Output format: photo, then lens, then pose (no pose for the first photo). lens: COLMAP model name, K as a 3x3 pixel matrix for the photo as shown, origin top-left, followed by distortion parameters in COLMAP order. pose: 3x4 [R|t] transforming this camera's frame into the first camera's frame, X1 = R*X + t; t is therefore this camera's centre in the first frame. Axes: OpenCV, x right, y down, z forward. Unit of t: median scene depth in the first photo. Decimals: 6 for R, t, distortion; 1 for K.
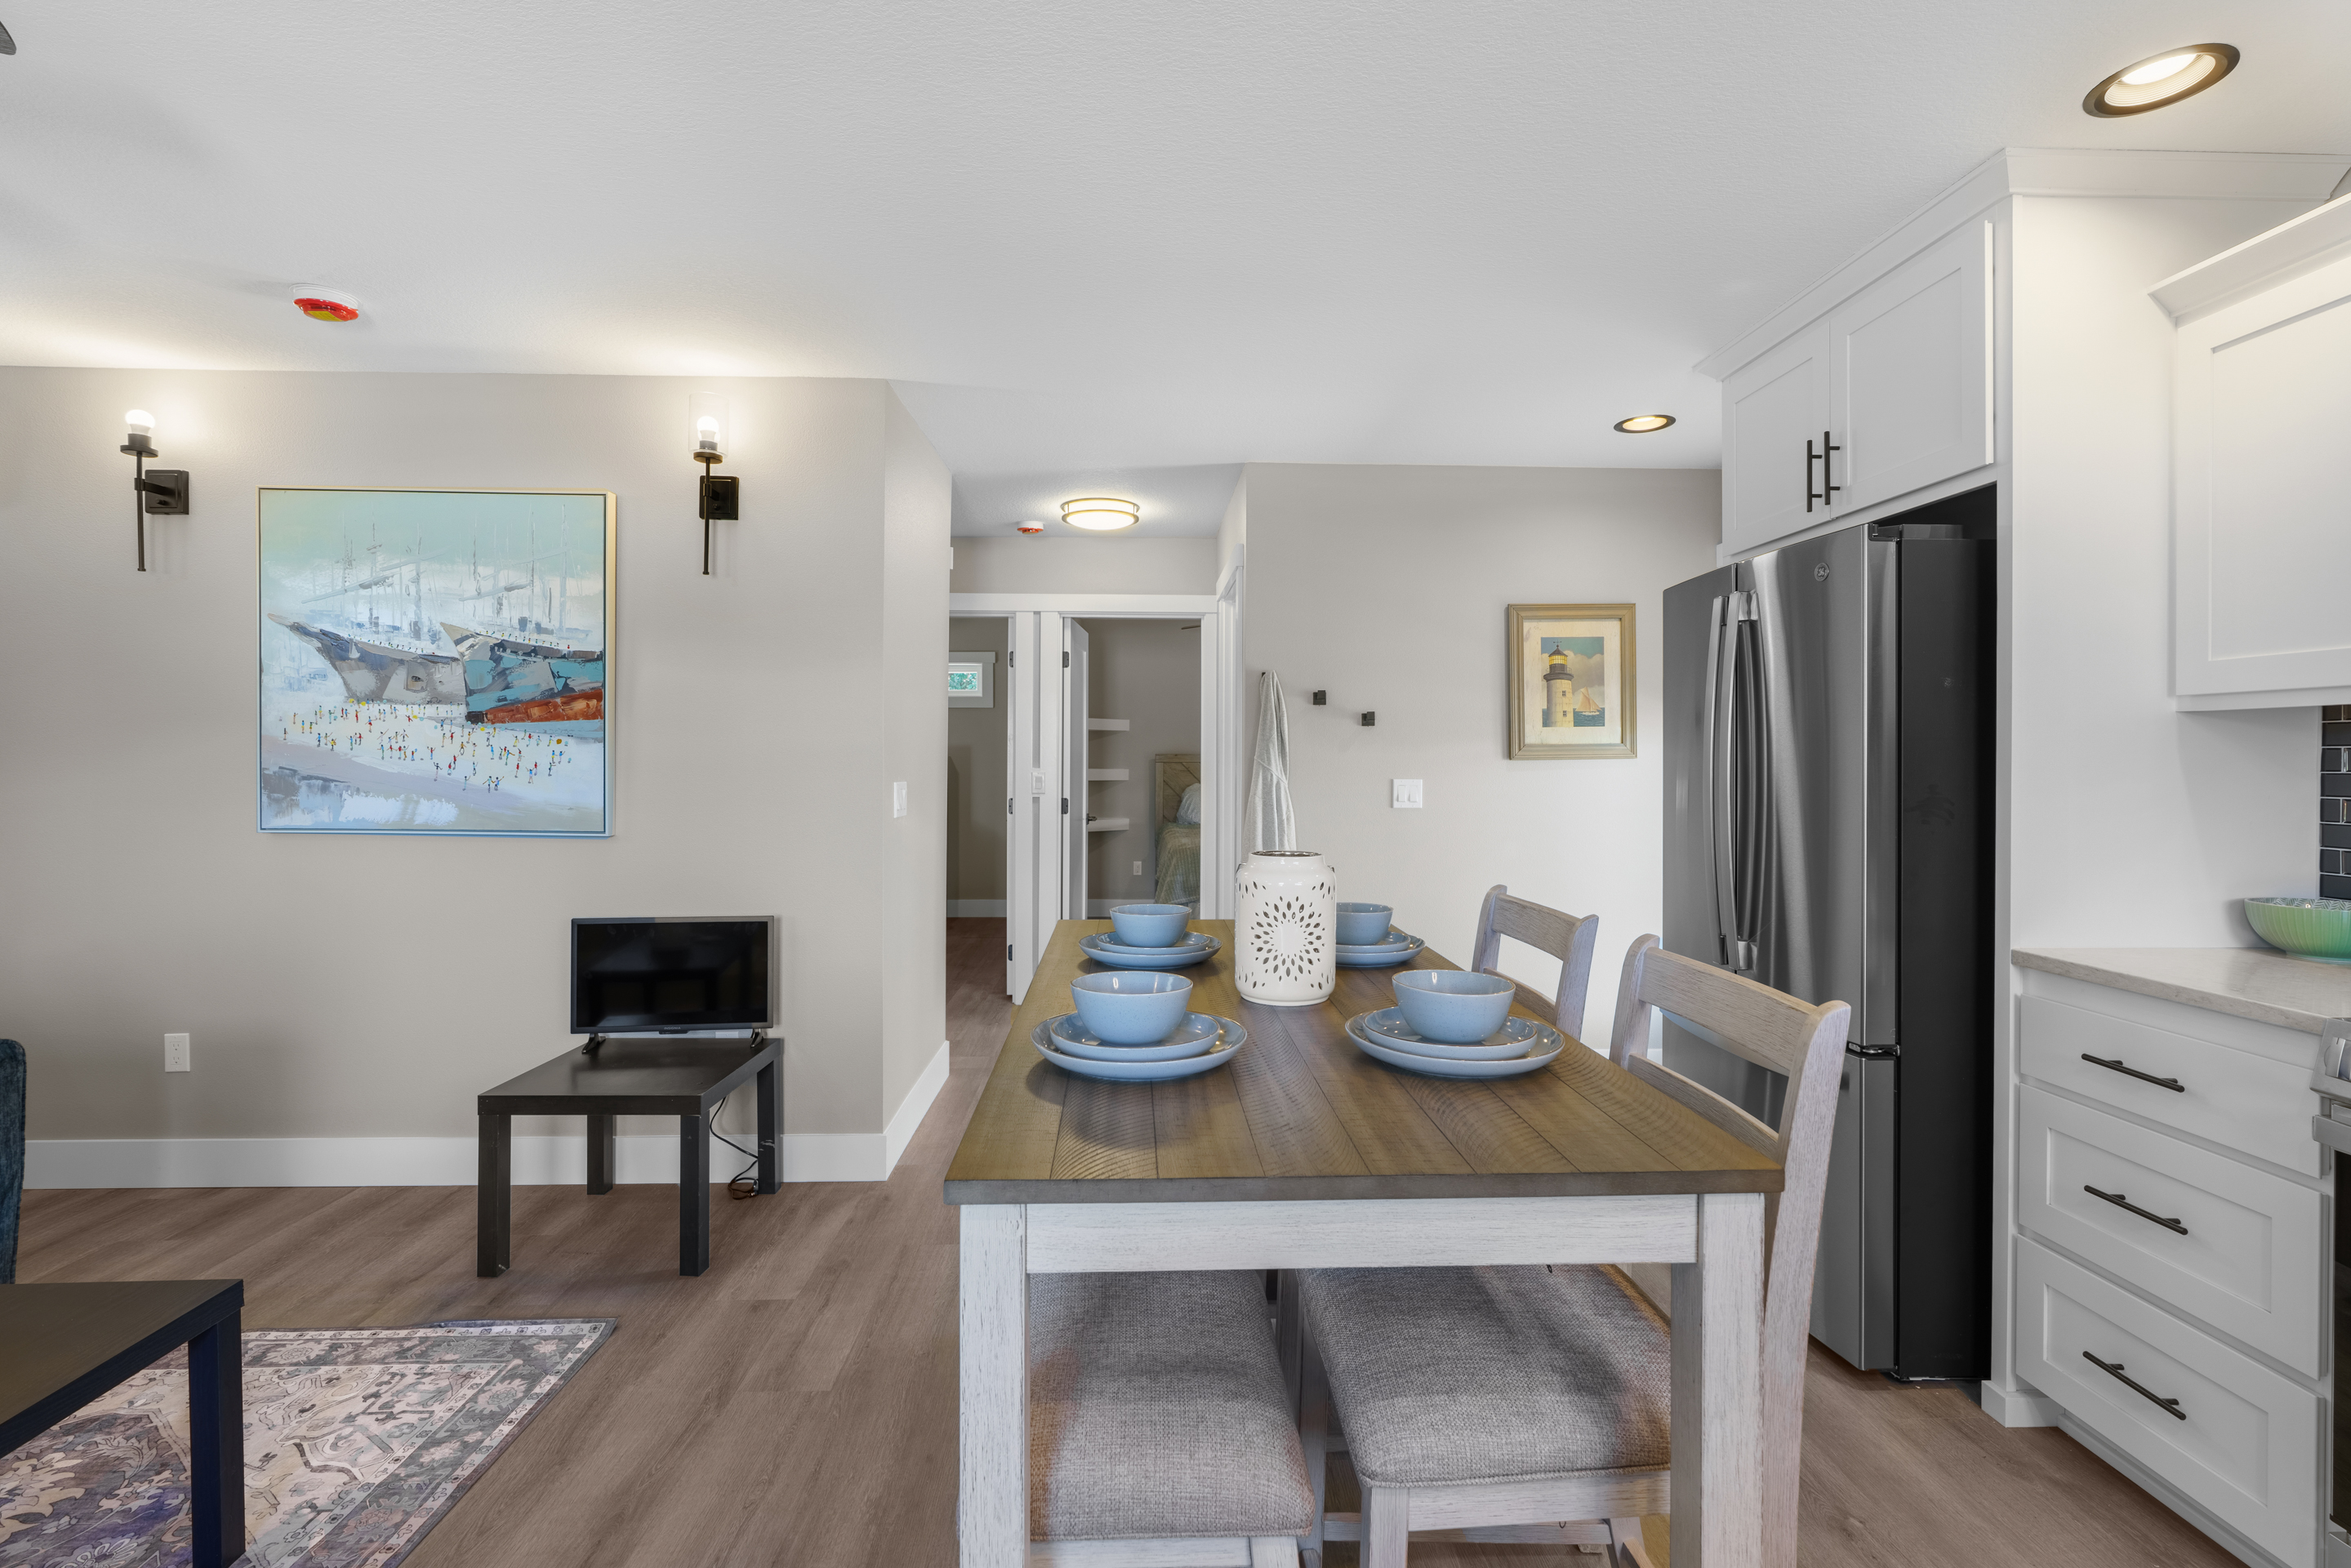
lens RADIAL K [[1053.4, 0, 1159.3], [0, 1053.4, 782.8], [0, 0, 1]] dist [-0.013824, 0.006541]
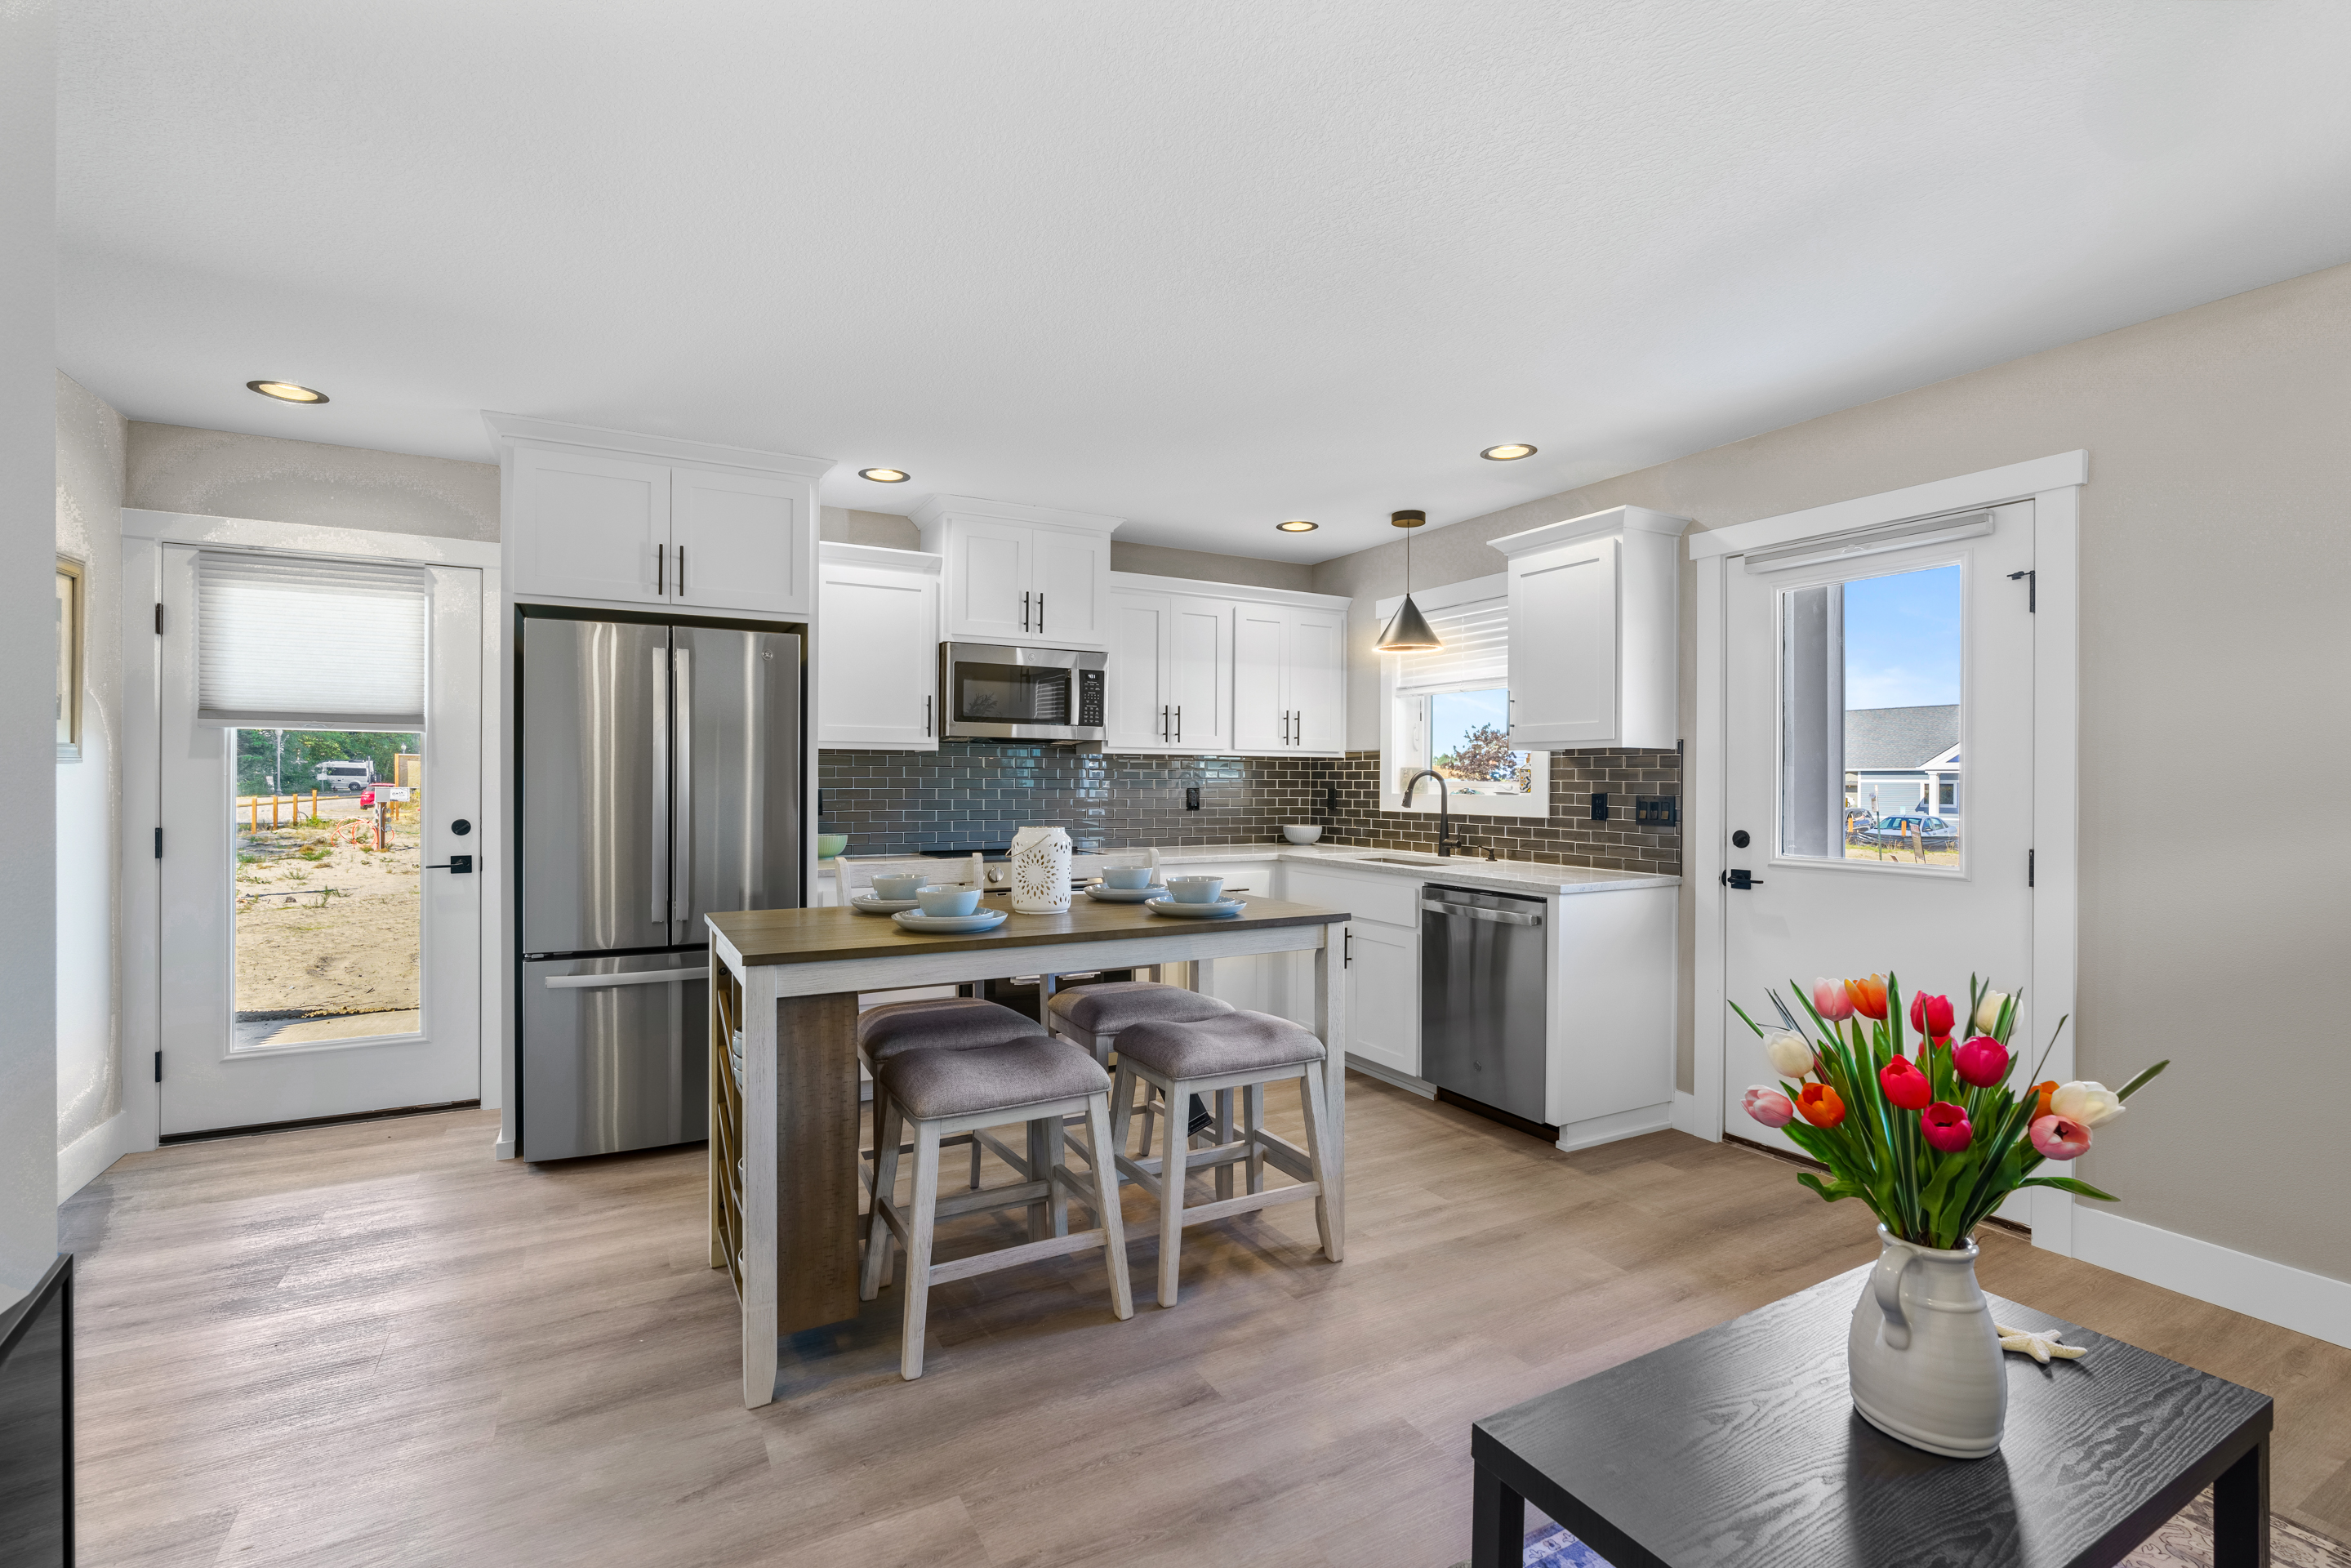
lens RADIAL K [[1053.4, 0, 1119.7], [0, 1053.4, 805.5], [0, 0, 1]] dist [-0.013824, 0.006541]
pose [[-0.431490, -0.028855, 0.901656, -0.783921], [0.010652, 0.999256, 0.037076, -0.016345], [-0.902055, 0.025602, -0.430861, 0.884408]]
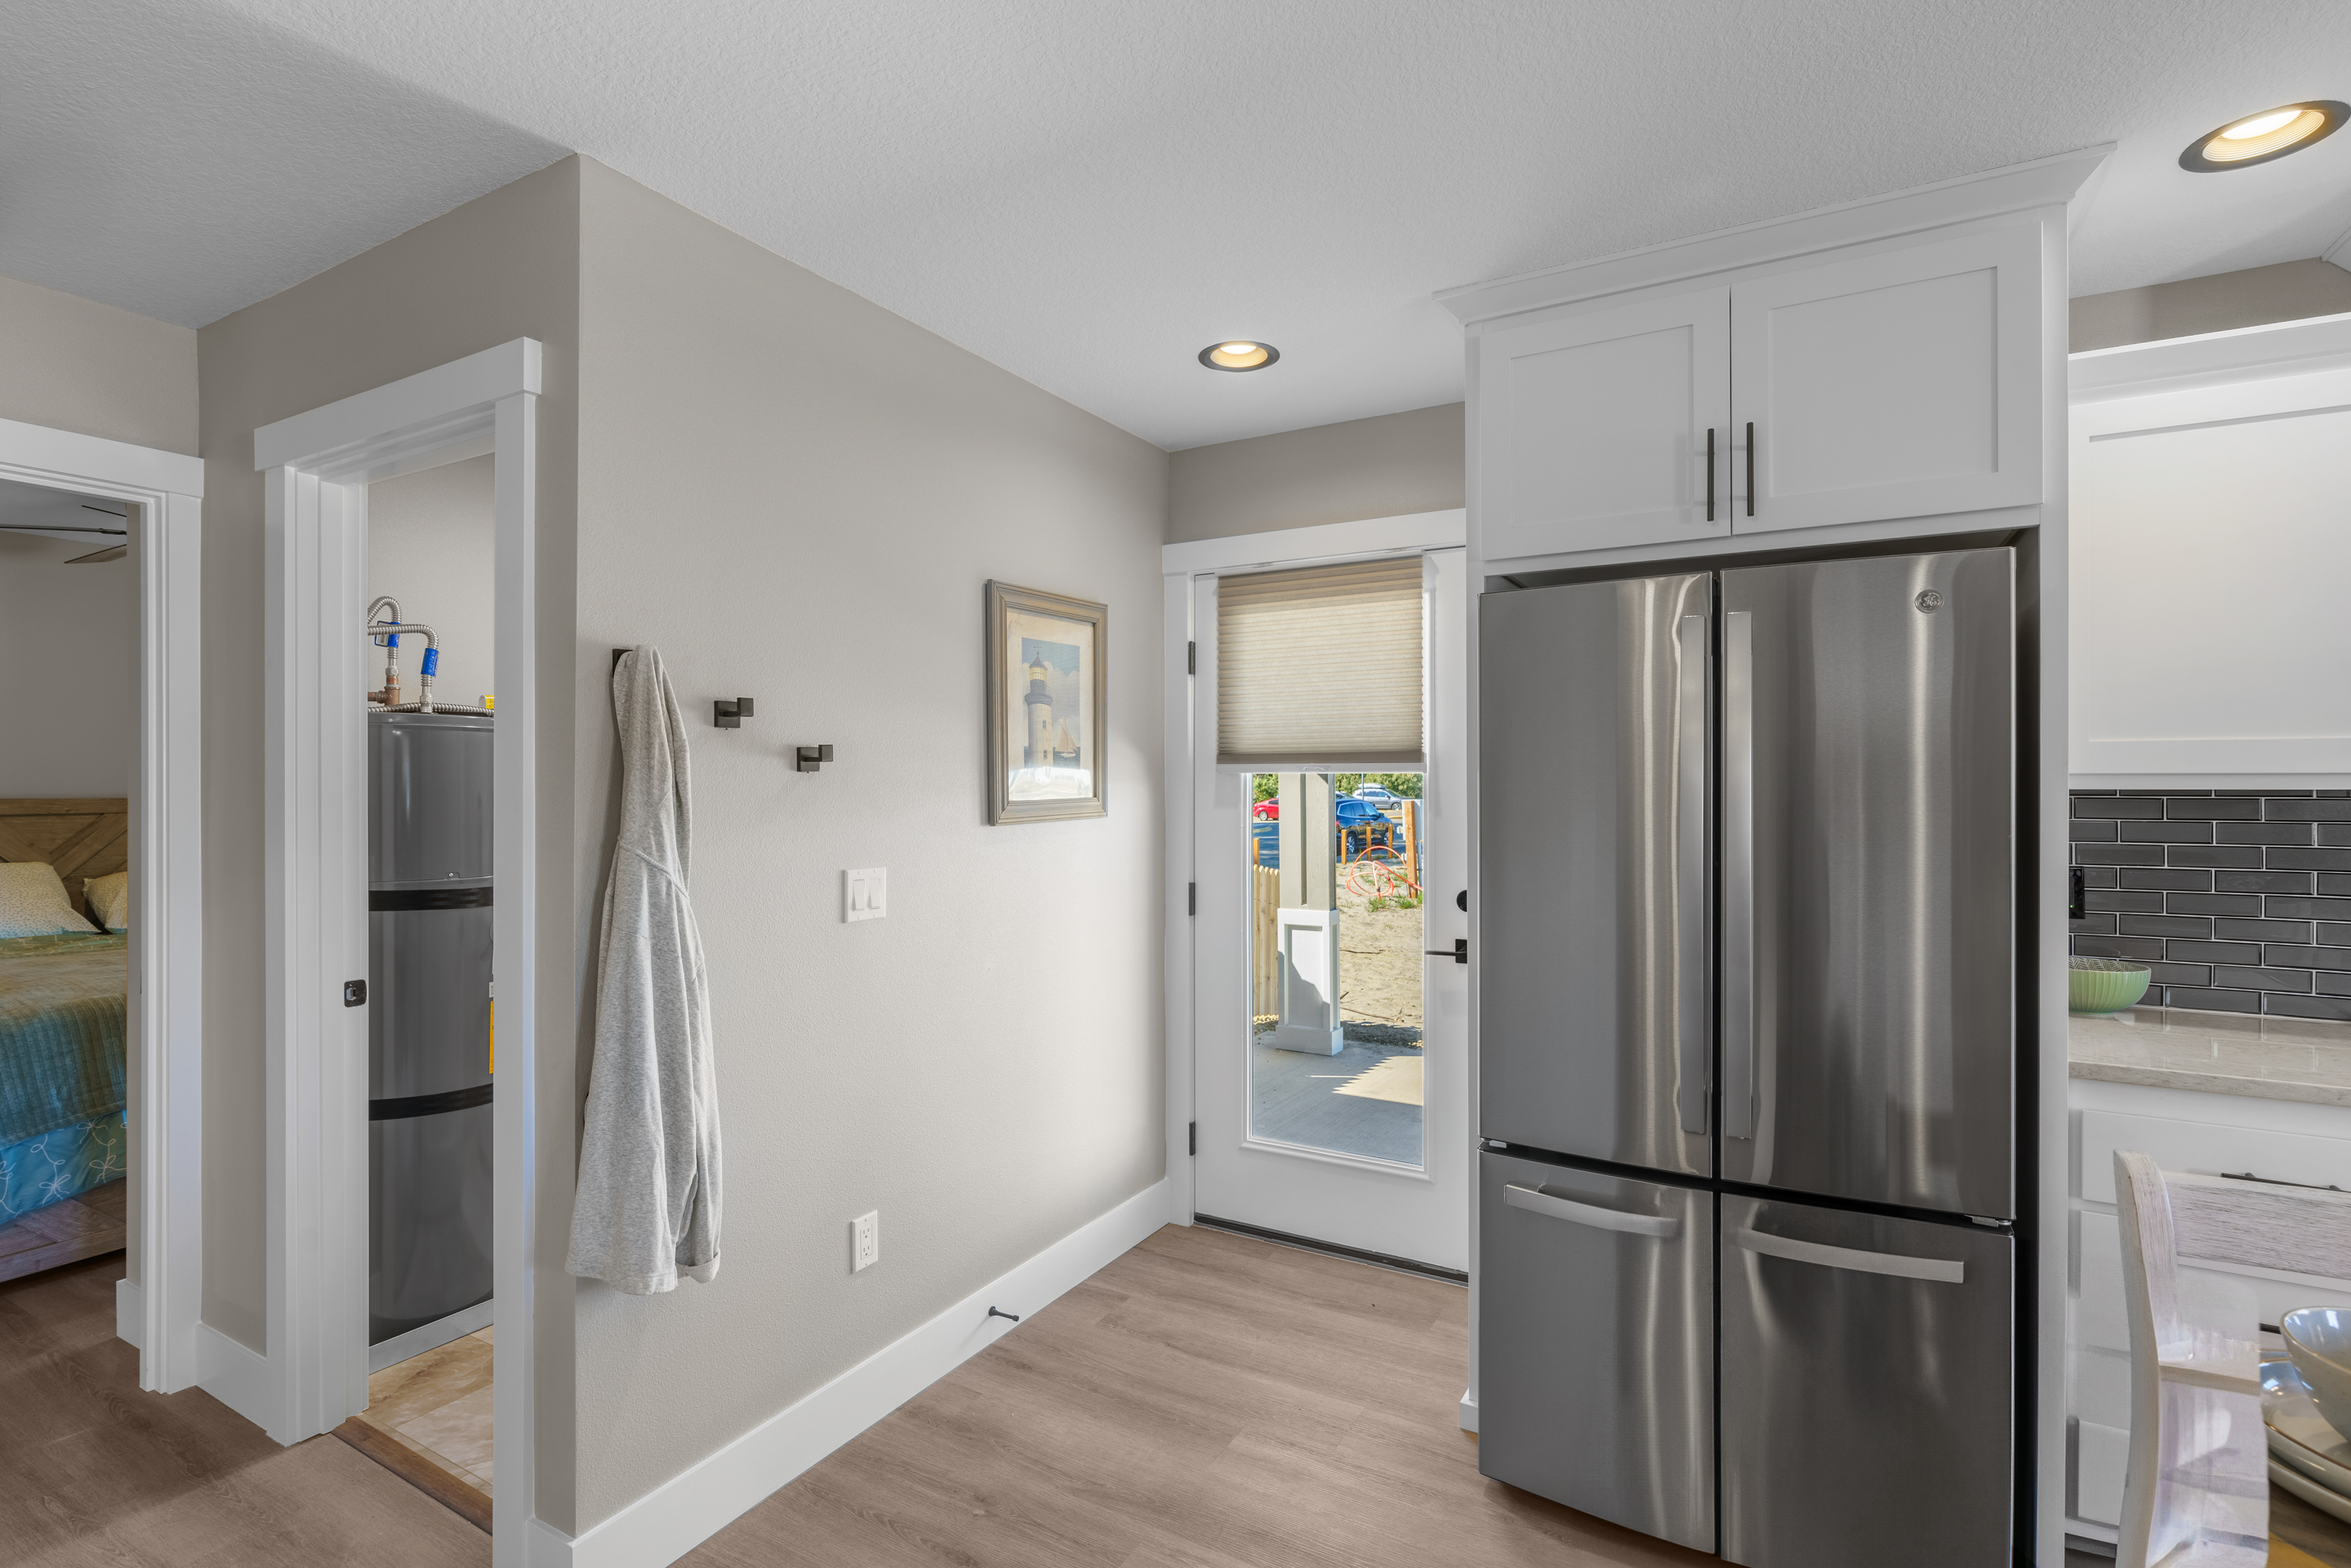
lens RADIAL K [[1053.4, 0, 1214.1], [0, 1053.4, 776.5], [0, 0, 1]] dist [-0.013824, 0.006541]
pose [[0.498384, 0.000391, 0.866956, -0.201540], [0.021204, 0.999695, -0.012640, -0.055436], [-0.866697, 0.024683, 0.498224, 0.781801]]
